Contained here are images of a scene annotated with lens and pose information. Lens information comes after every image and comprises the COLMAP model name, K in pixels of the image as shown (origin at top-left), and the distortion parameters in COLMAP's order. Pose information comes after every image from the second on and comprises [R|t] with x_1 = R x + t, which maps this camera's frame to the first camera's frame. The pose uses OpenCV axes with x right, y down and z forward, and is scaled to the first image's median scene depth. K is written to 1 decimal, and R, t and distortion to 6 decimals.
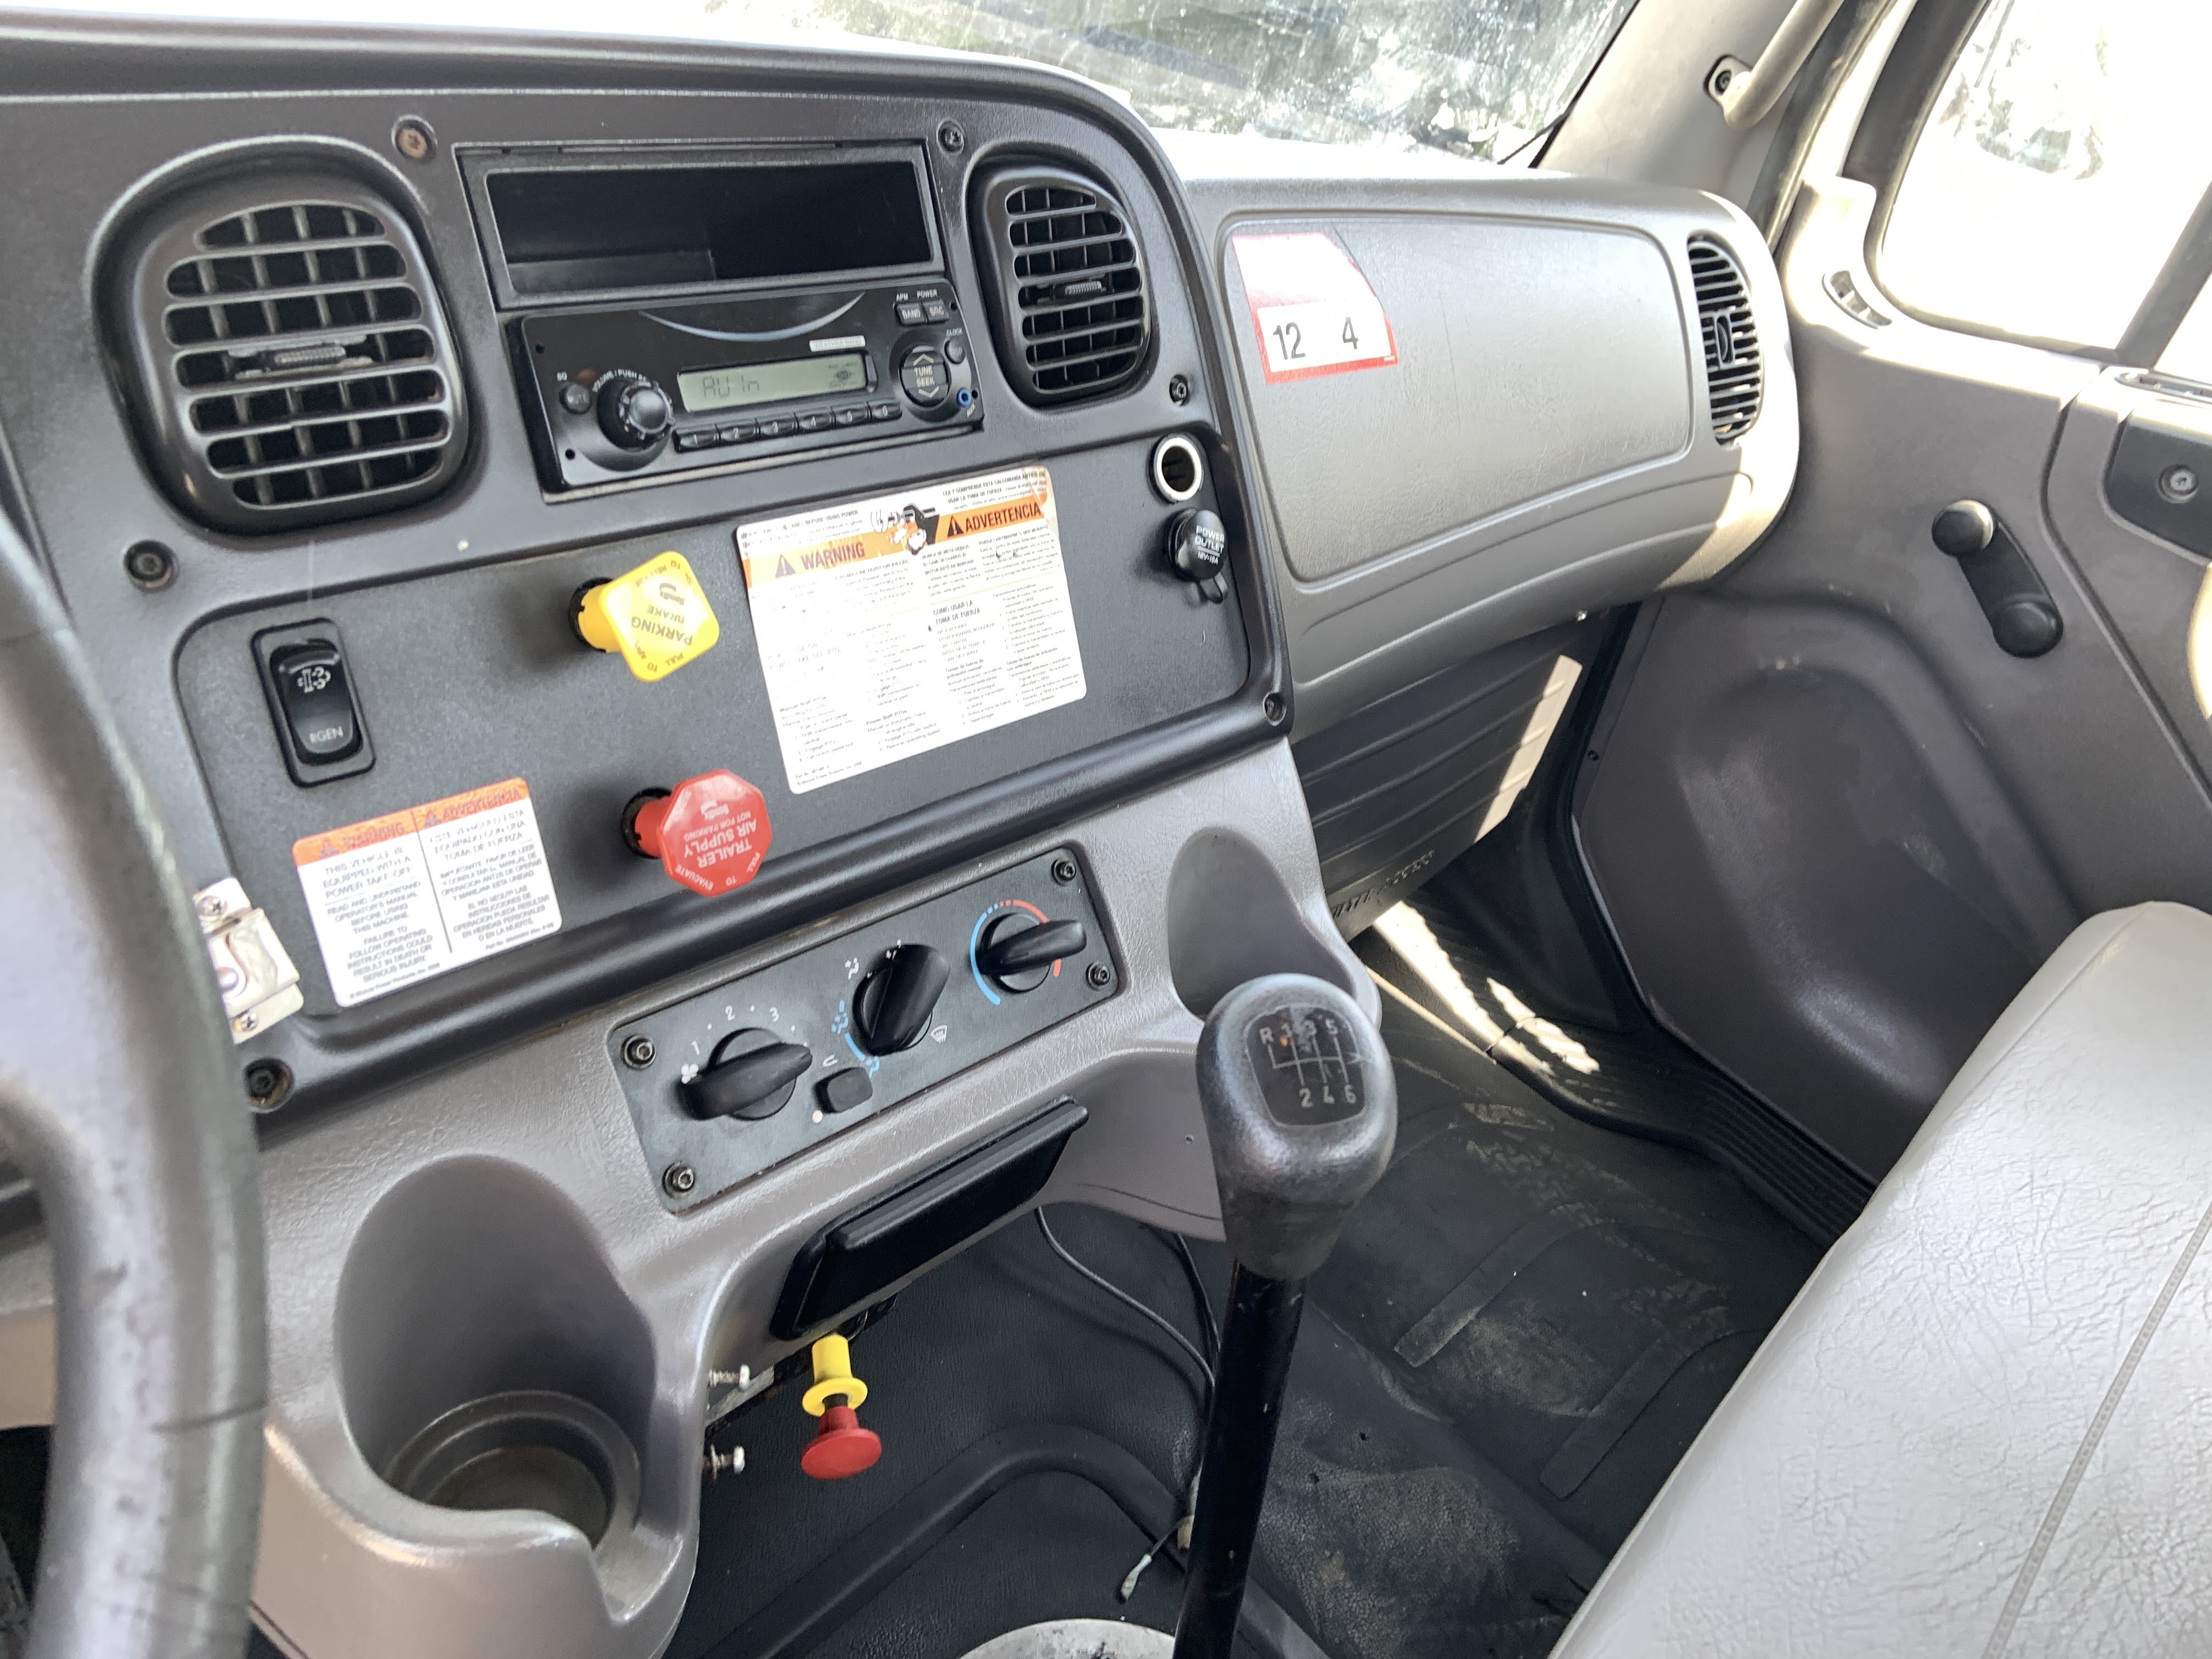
lens RADIAL K [[1658.9, 0, 1108.0], [0, 1658.9, 798.9], [0, 0, 1]] dist [0.124957, -0.164520]
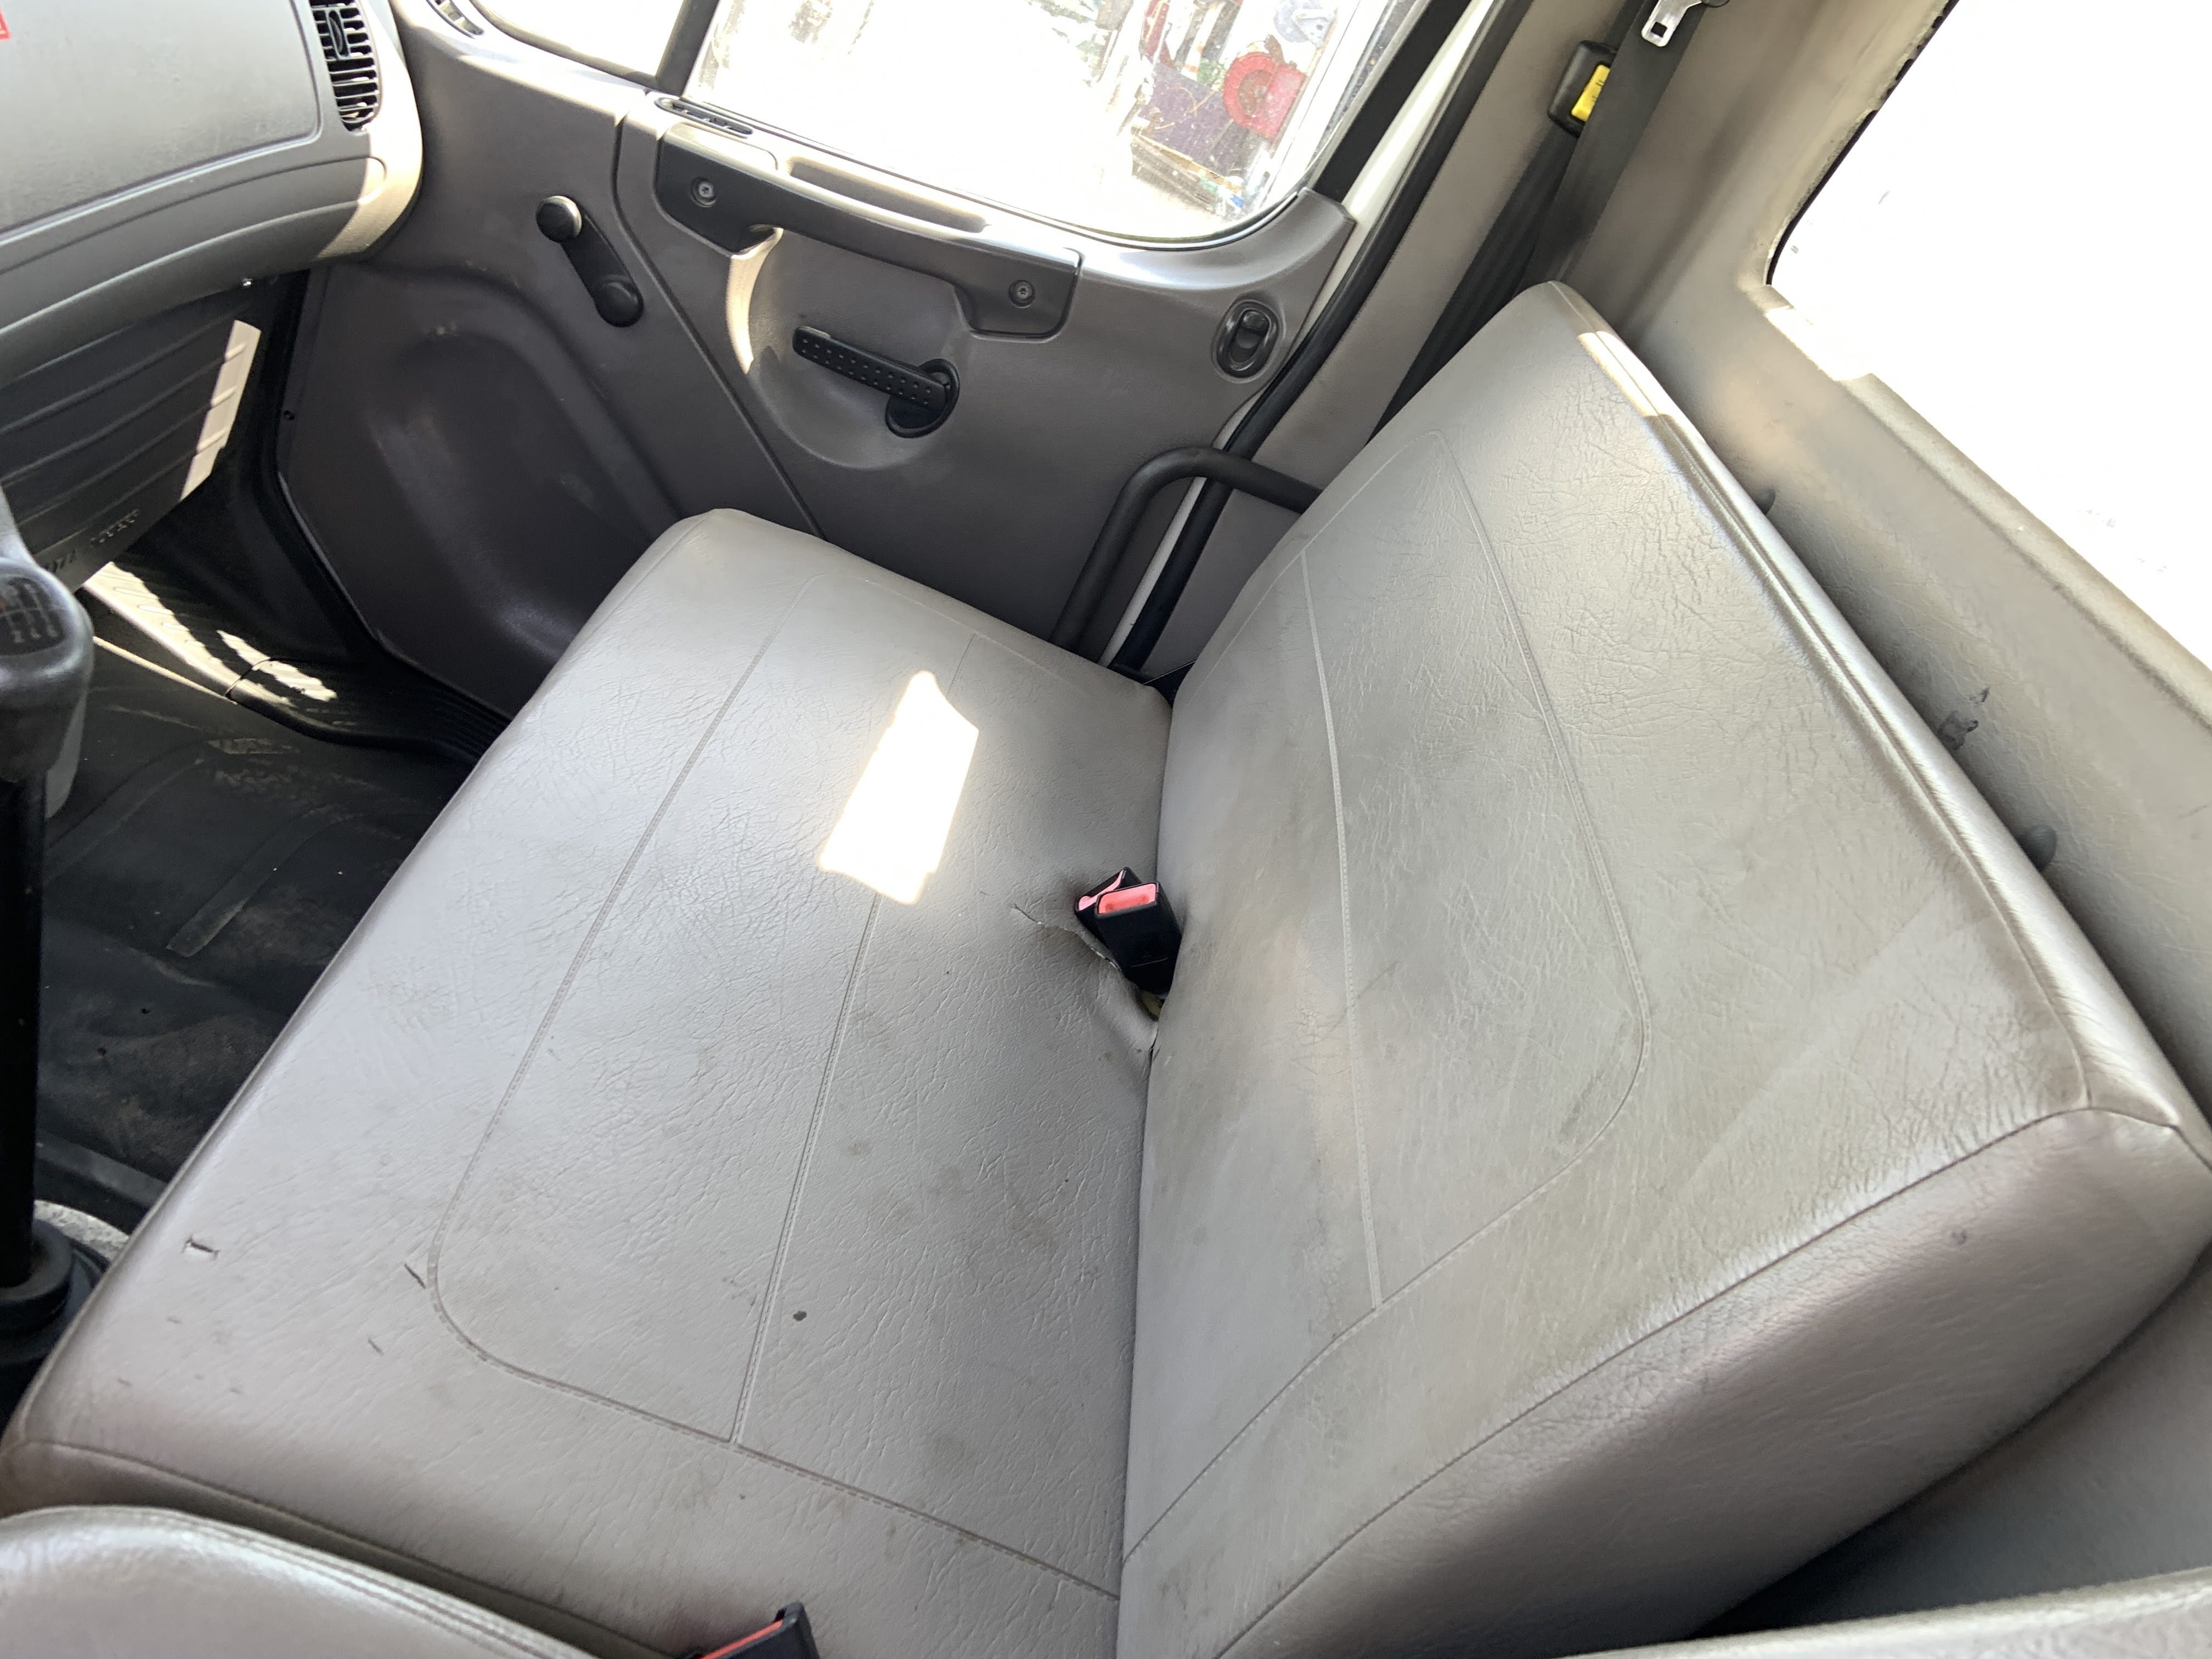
lens RADIAL K [[1658.9, 0, 1108.0], [0, 1658.9, 798.9], [0, 0, 1]] dist [0.124957, -0.164520]
pose [[0.768191, -0.173012, 0.616400, -0.031550], [0.054934, 0.977055, 0.205780, 0.025562], [-0.637859, -0.124217, 0.760069, -0.269304]]
